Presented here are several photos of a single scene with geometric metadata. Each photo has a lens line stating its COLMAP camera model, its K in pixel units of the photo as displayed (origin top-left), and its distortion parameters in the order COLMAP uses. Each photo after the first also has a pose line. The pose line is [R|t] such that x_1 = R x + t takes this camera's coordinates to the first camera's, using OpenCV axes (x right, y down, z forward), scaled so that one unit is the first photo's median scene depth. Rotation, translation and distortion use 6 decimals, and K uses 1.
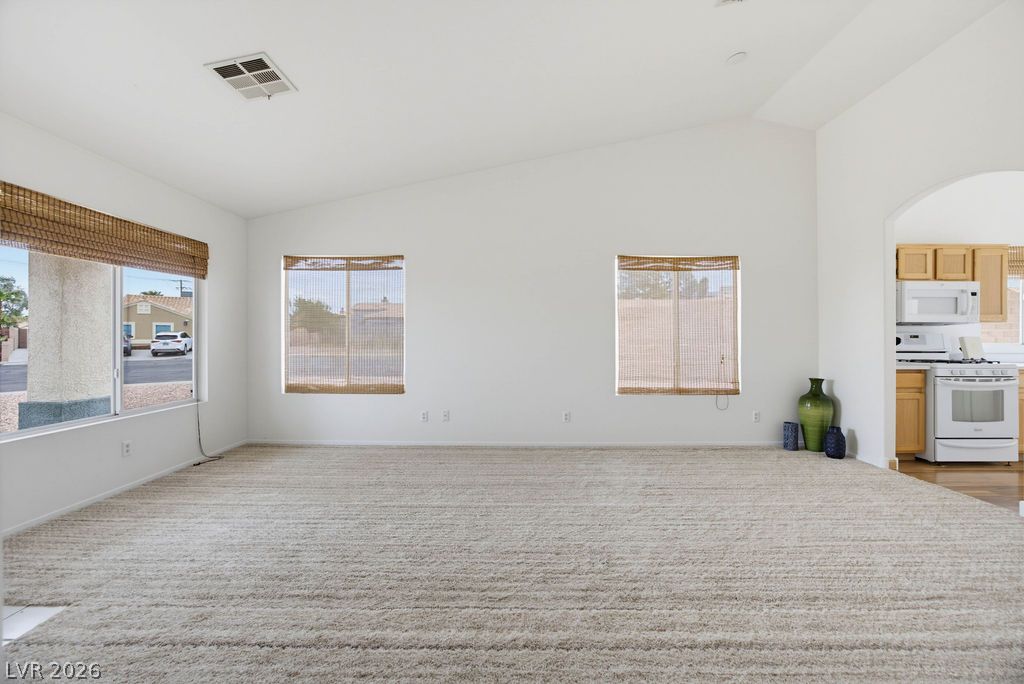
lens RADIAL K [[395.6, 0, 515.6], [0, 395.6, 341.5], [0, 0, 1]] dist [-0.007437, 0.000603]
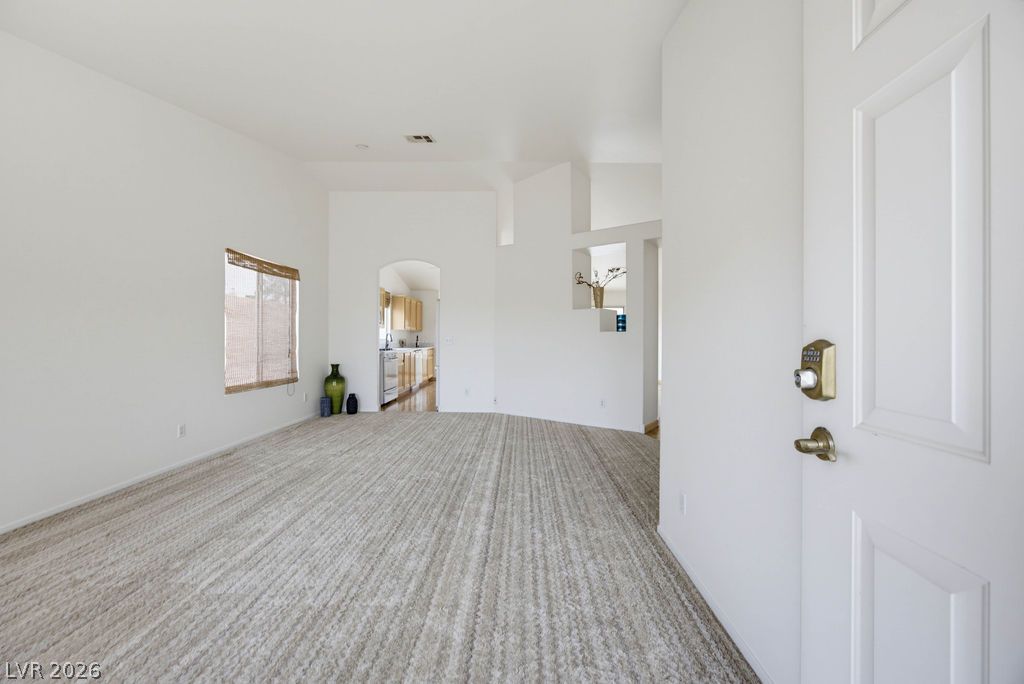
lens RADIAL K [[395.6, 0, 515.6], [0, 395.6, 341.5], [0, 0, 1]] dist [-0.007437, 0.000603]
pose [[0.019580, -0.002729, 0.999805, -0.665198], [-0.004144, 0.999987, 0.002811, 0.003041], [-0.999800, -0.004198, 0.019569, 0.300283]]
